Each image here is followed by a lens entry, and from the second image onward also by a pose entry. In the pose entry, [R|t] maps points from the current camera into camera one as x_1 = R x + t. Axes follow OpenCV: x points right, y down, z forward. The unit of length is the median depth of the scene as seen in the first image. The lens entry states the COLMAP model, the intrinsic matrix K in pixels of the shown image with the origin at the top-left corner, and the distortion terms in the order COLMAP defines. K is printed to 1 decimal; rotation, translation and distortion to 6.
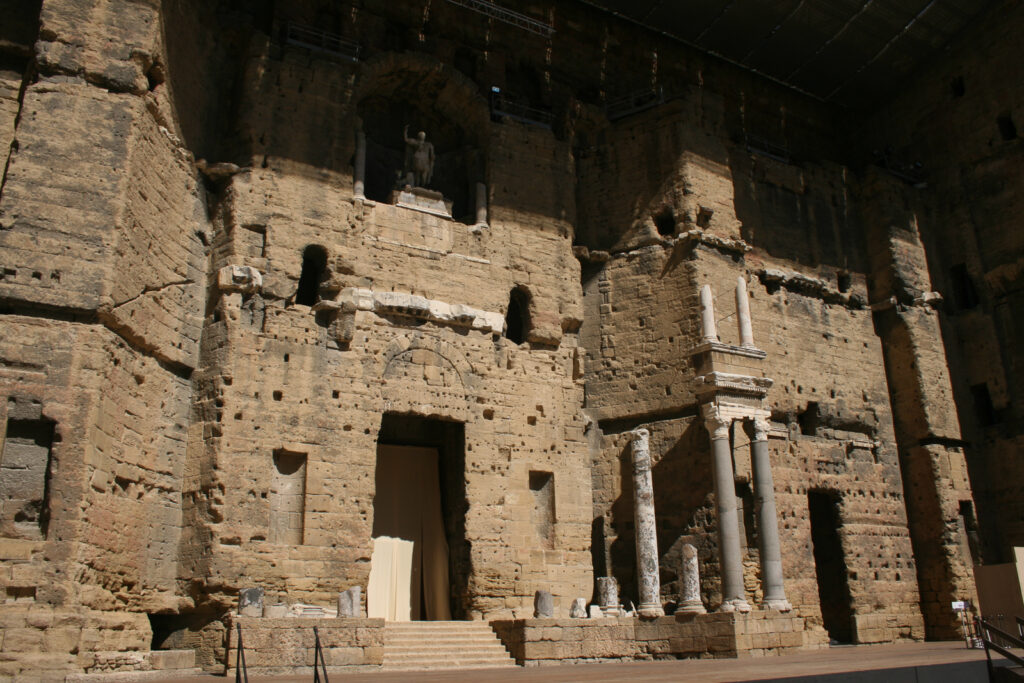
lens RADIAL K [[870.2, 0, 519.3], [0, 870.2, 349.6], [0, 0, 1]] dist [-0.110206, 0.044681]
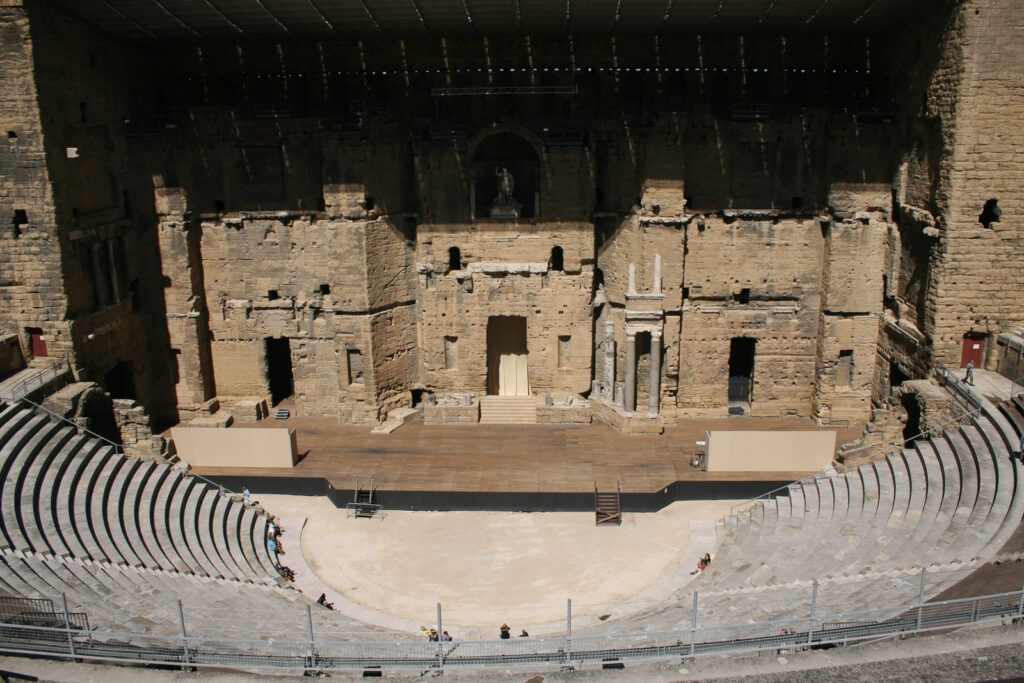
lens RADIAL K [[870.2, 0, 509.8], [0, 870.2, 339.5], [0, 0, 1]] dist [-0.110206, 0.044681]
pose [[0.833219, 0.159591, -0.529412, 1.089464], [0.175401, 0.831710, 0.526775, -1.049094], [0.524386, -0.531779, 0.665004, -0.553854]]
